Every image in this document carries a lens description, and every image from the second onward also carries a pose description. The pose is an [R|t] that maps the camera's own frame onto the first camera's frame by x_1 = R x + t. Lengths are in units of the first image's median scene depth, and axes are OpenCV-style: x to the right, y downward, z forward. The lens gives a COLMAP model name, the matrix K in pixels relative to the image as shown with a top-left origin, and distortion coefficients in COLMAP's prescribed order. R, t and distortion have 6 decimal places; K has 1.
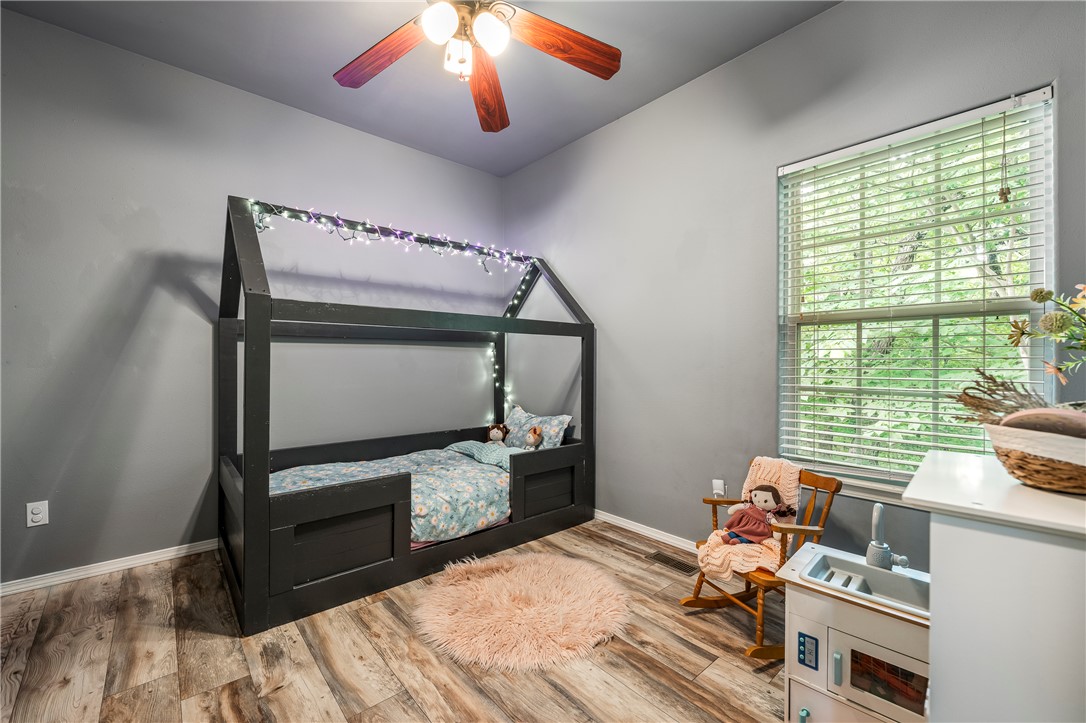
lens RADIAL K [[467.6, 0, 536.6], [0, 467.6, 364.6], [0, 0, 1]] dist [-0.001312, 0.001356]
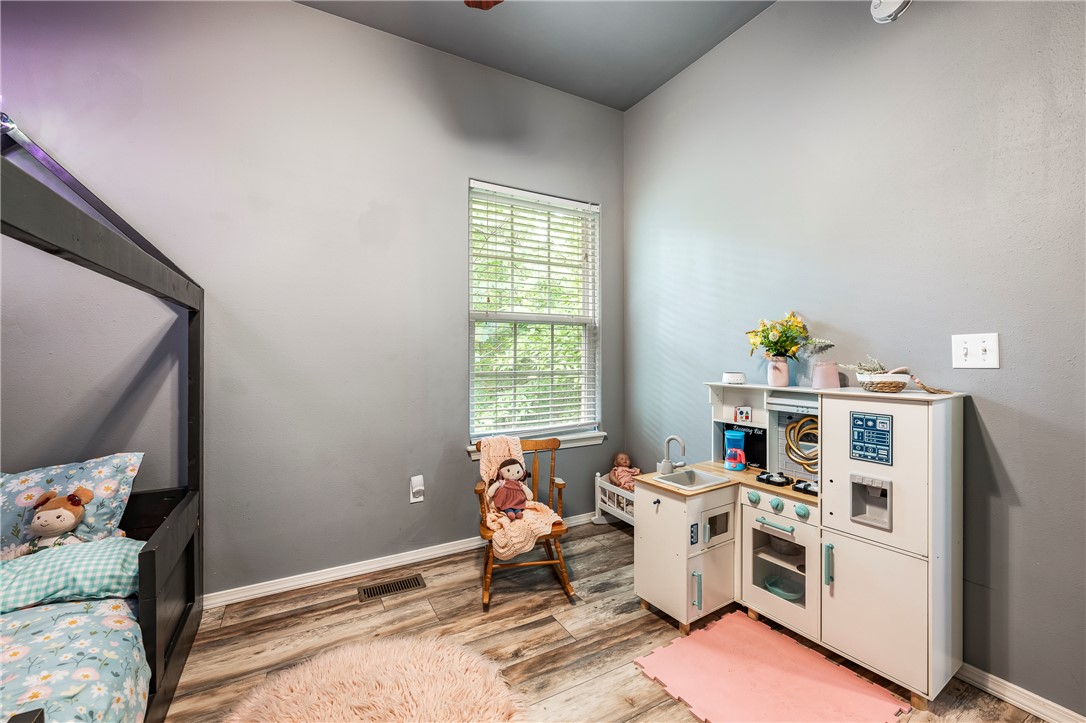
lens RADIAL K [[454.8, 0, 548.2], [0, 454.8, 356.9], [0, 0, 1]] dist [-0.000434, 0.000002]
pose [[0.163572, -0.009101, 0.986489, -0.521148], [0.006898, 0.999944, 0.008081, -0.002654], [-0.986507, 0.005483, 0.163626, 0.630434]]
